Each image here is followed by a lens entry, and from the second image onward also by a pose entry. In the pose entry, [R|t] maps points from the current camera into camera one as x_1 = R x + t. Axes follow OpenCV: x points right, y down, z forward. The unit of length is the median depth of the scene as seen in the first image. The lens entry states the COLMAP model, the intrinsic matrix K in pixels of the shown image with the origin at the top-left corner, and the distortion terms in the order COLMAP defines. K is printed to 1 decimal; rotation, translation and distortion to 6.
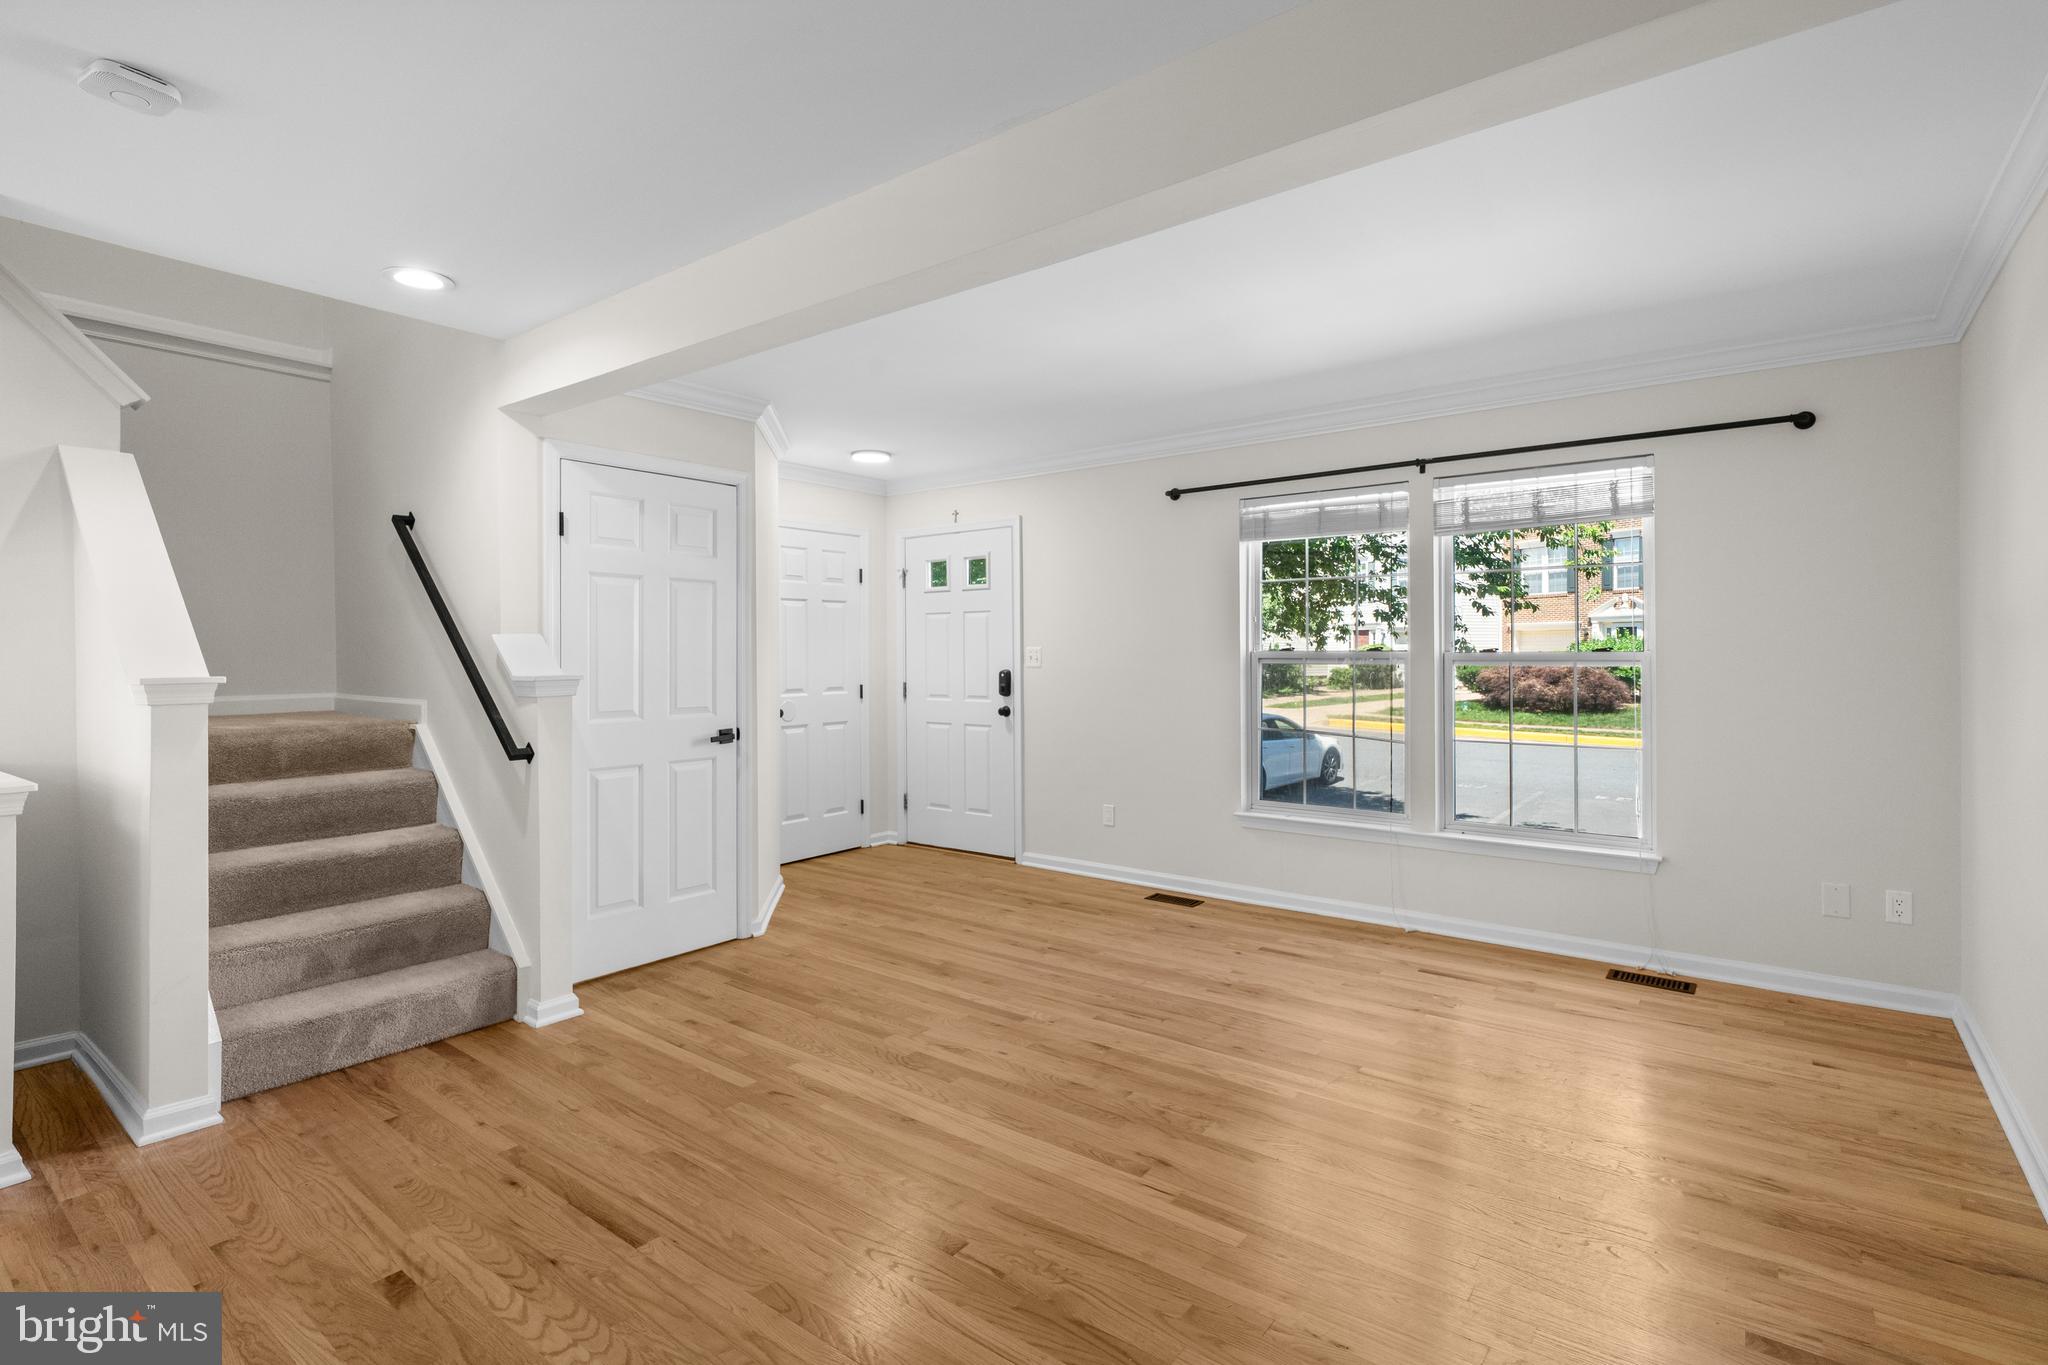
lens RADIAL K [[982.6, 0, 1021.7], [0, 982.6, 655.0], [0, 0, 1]] dist [-0.001399, -0.000457]
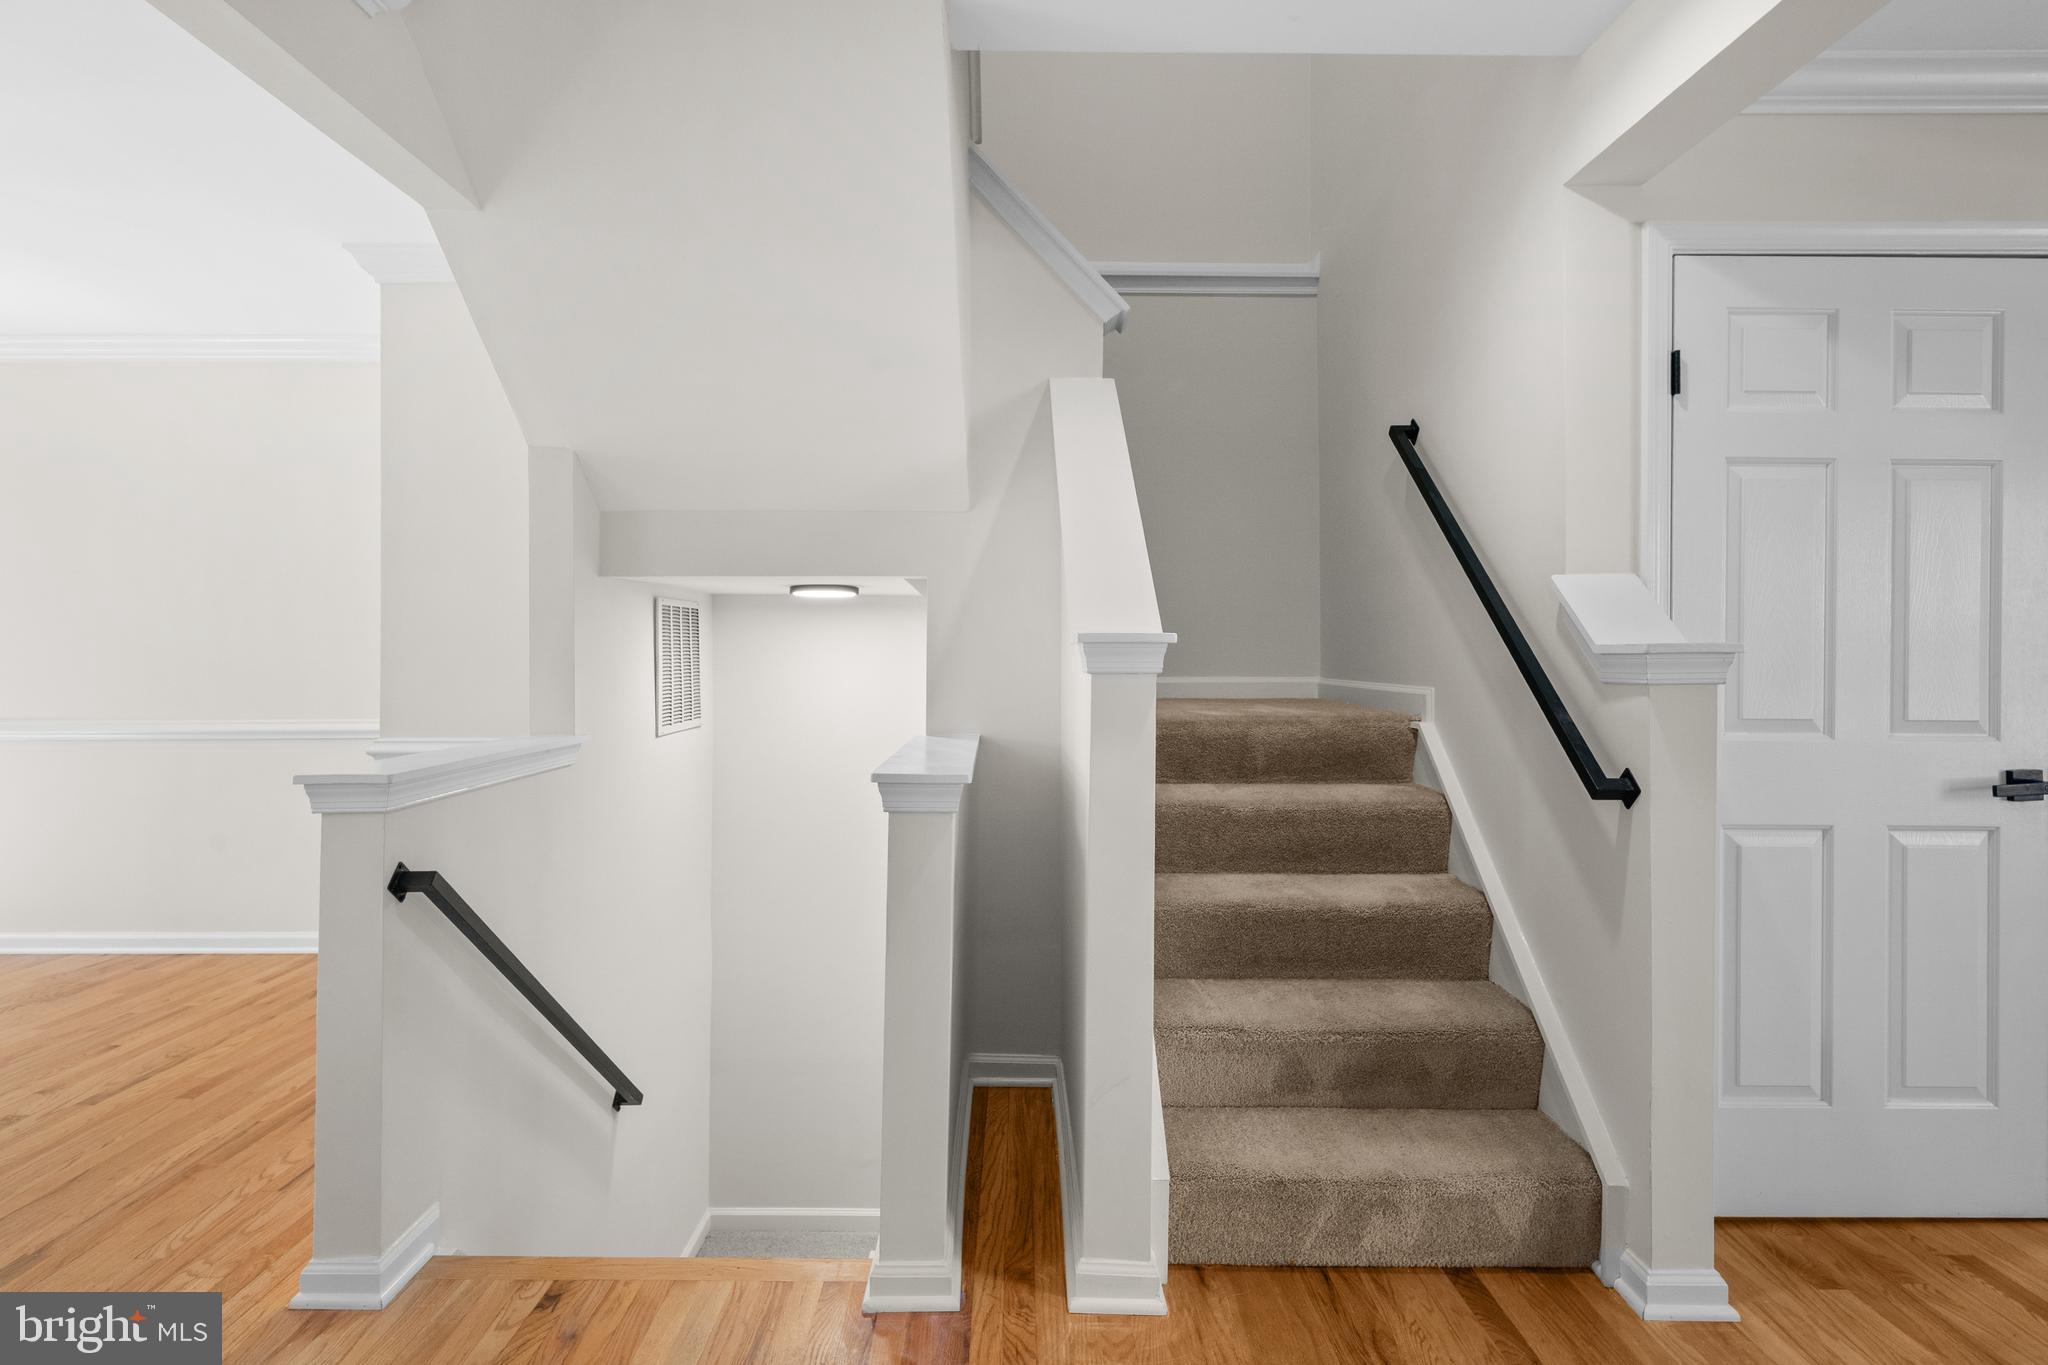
lens RADIAL K [[982.6, 0, 1021.7], [0, 982.6, 655.0], [0, 0, 1]] dist [-0.001399, -0.000457]
pose [[0.618795, 0.005421, -0.785534, -0.287658], [-0.008681, 0.999962, 0.000062, 0.030042], [0.785505, 0.006781, 0.618819, 0.410179]]
